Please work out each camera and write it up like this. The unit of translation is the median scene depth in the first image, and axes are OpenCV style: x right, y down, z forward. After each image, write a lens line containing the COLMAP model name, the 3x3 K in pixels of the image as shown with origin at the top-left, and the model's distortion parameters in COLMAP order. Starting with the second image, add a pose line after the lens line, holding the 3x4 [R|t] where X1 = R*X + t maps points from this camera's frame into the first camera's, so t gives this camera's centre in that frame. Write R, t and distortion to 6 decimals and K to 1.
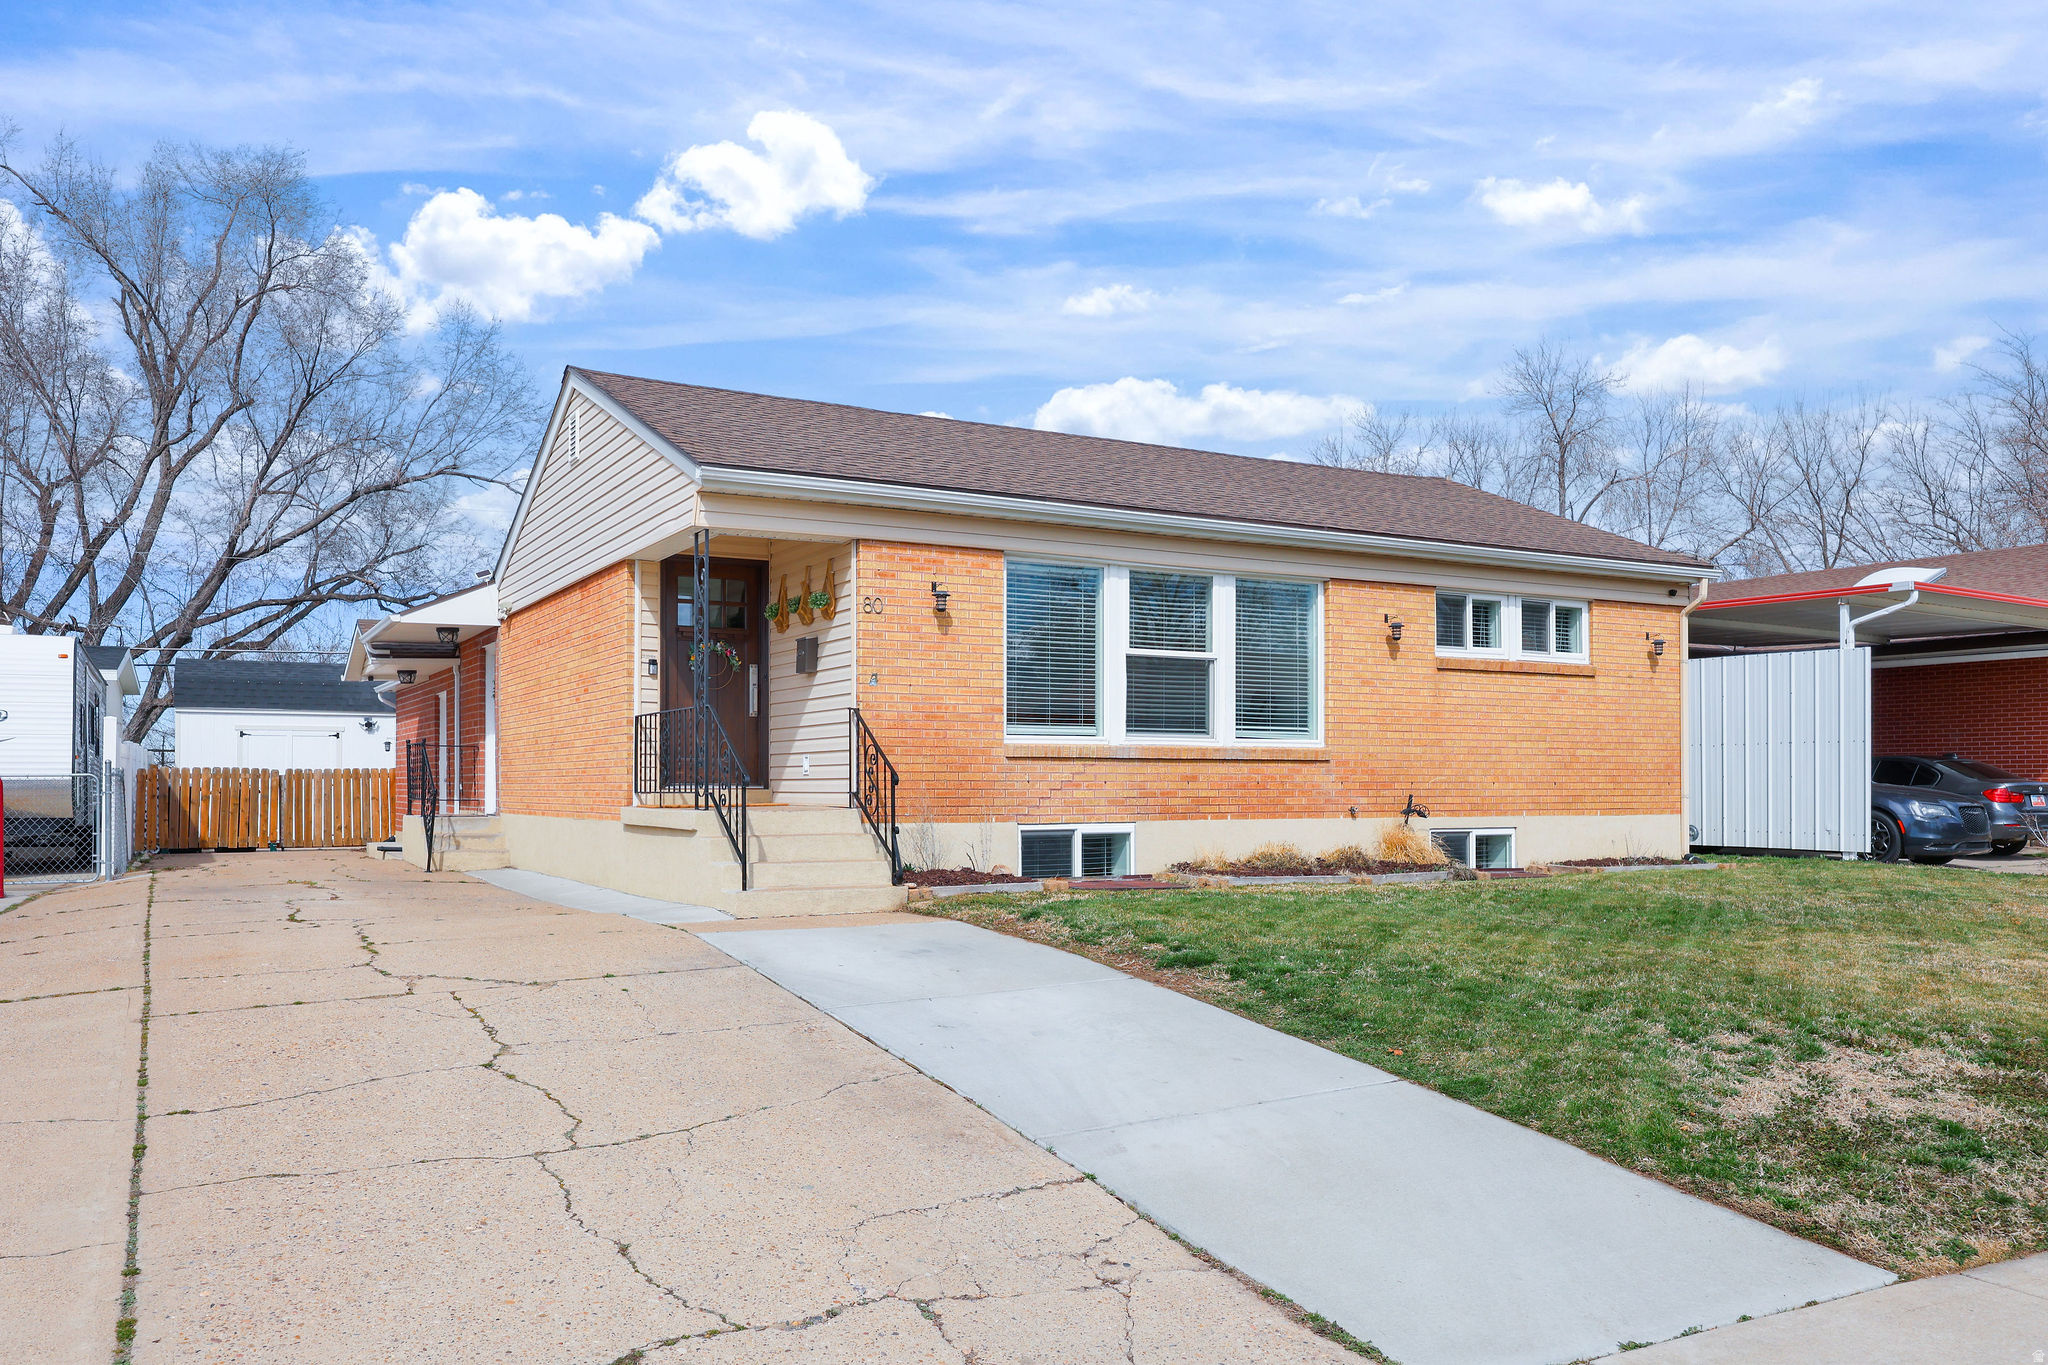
lens RADIAL K [[1544.0, 0, 1013.8], [0, 1544.0, 783.9], [0, 0, 1]] dist [-0.003565, 0.008806]
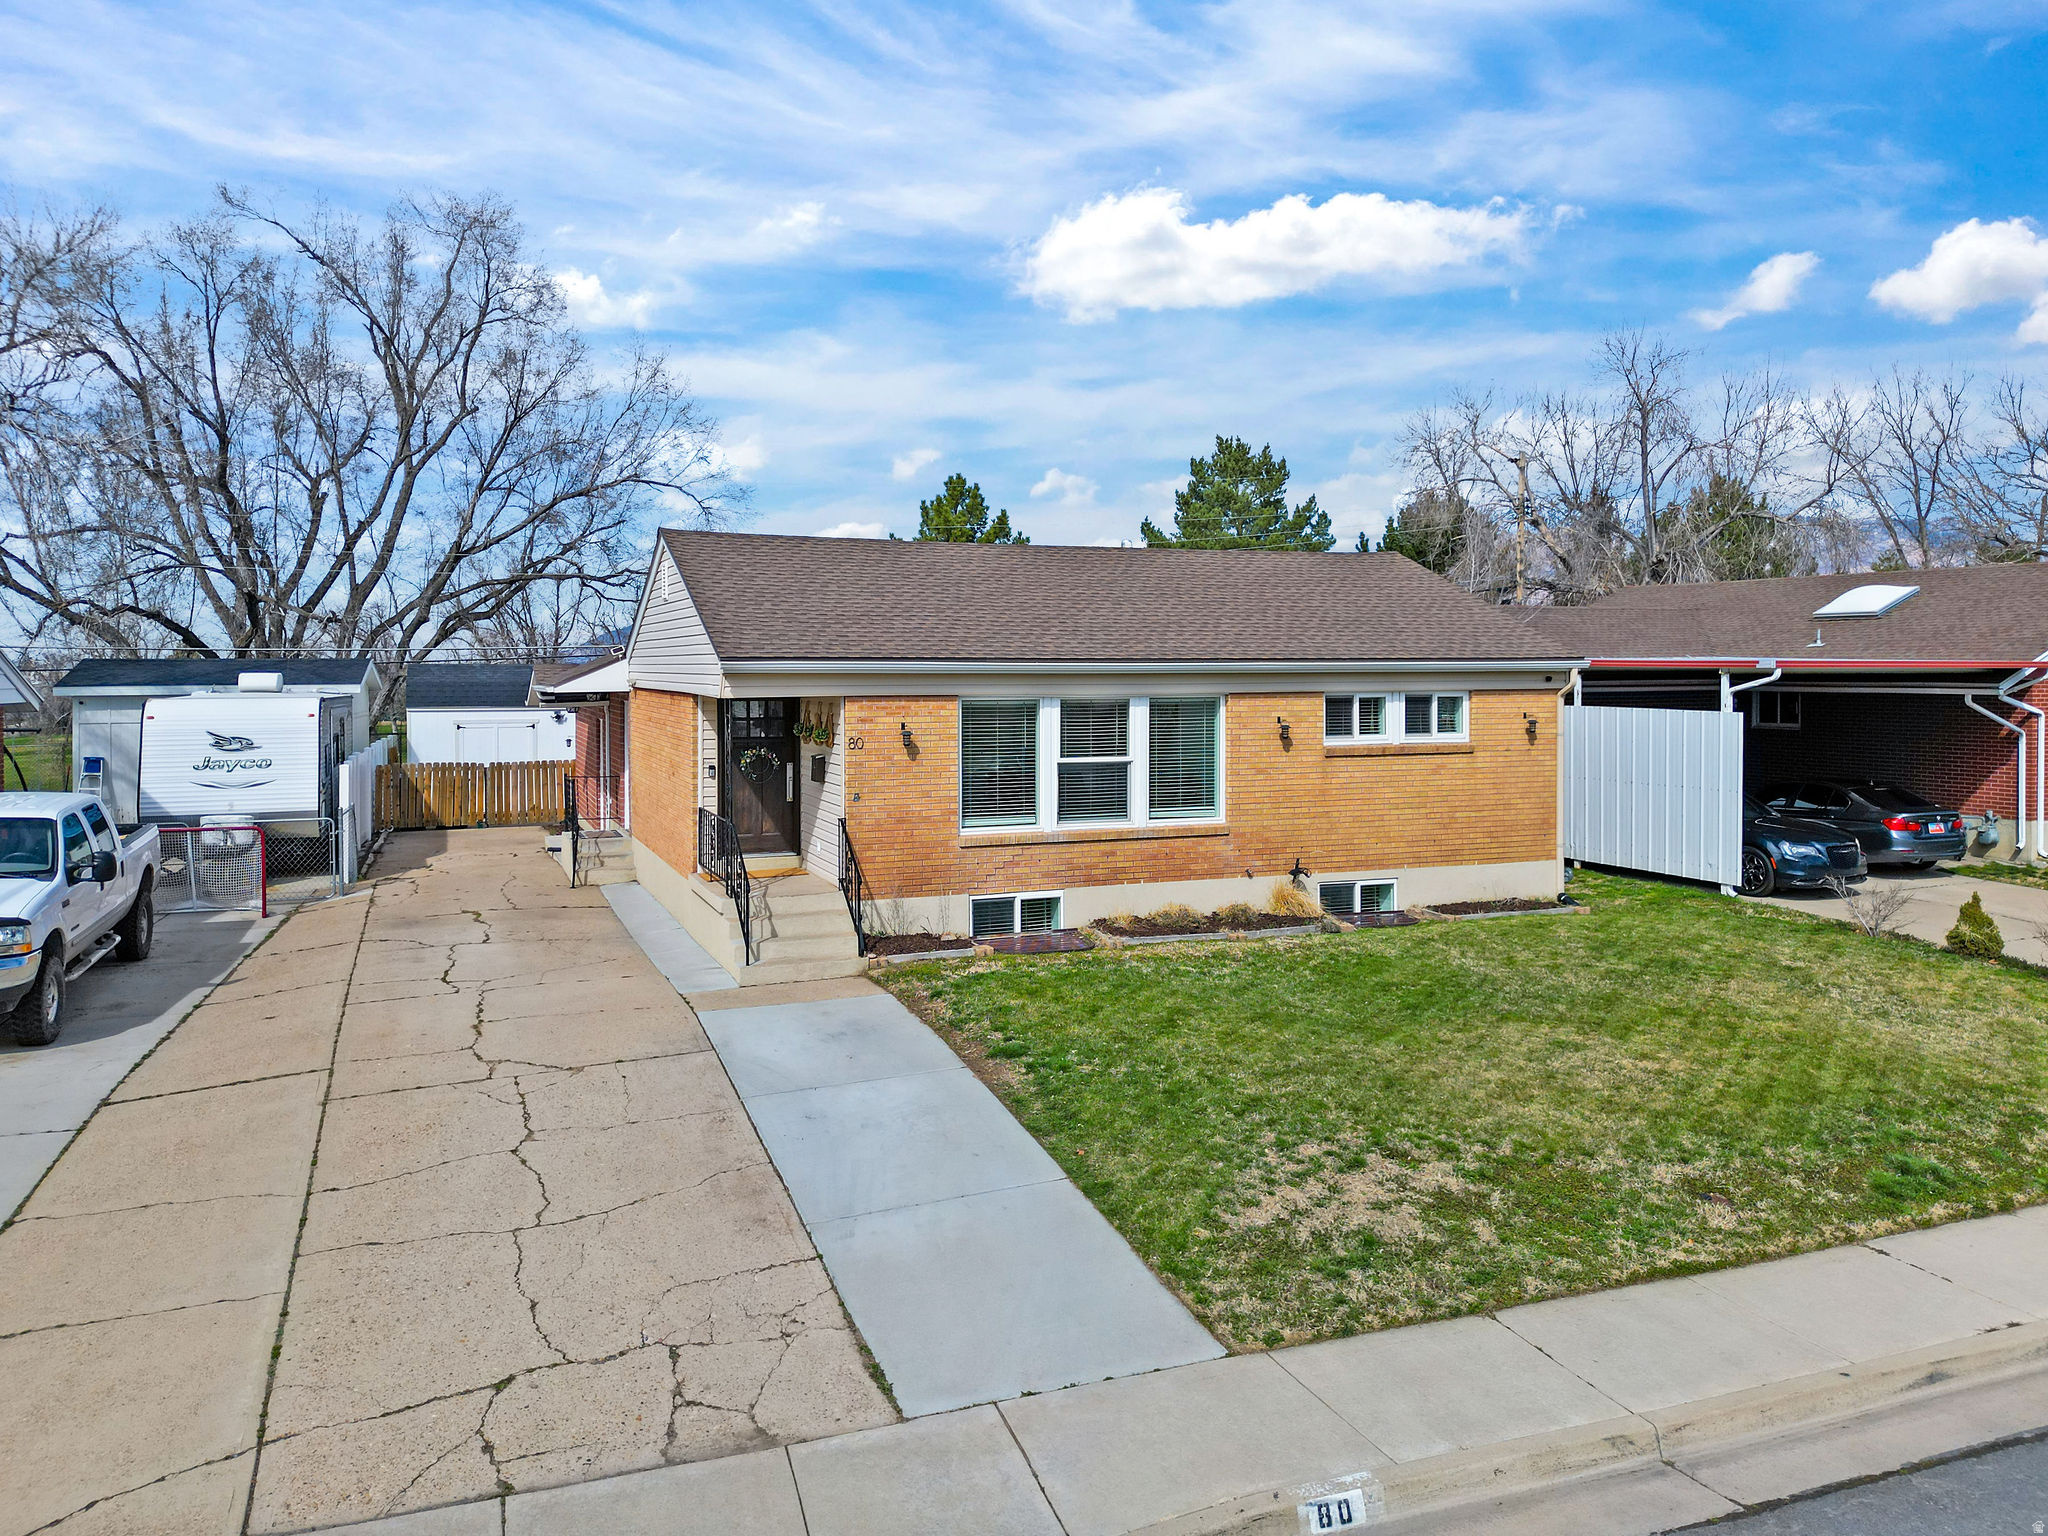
lens RADIAL K [[1456.9, 0, 1023.5], [0, 1456.9, 700.0], [0, 0, 1]] dist [0.067810, -0.062492]
pose [[0.992600, 0.002420, -0.121405, 0.181139], [0.000615, 0.999688, 0.024961, -0.156766], [0.121427, -0.024851, 0.992289, -0.227598]]
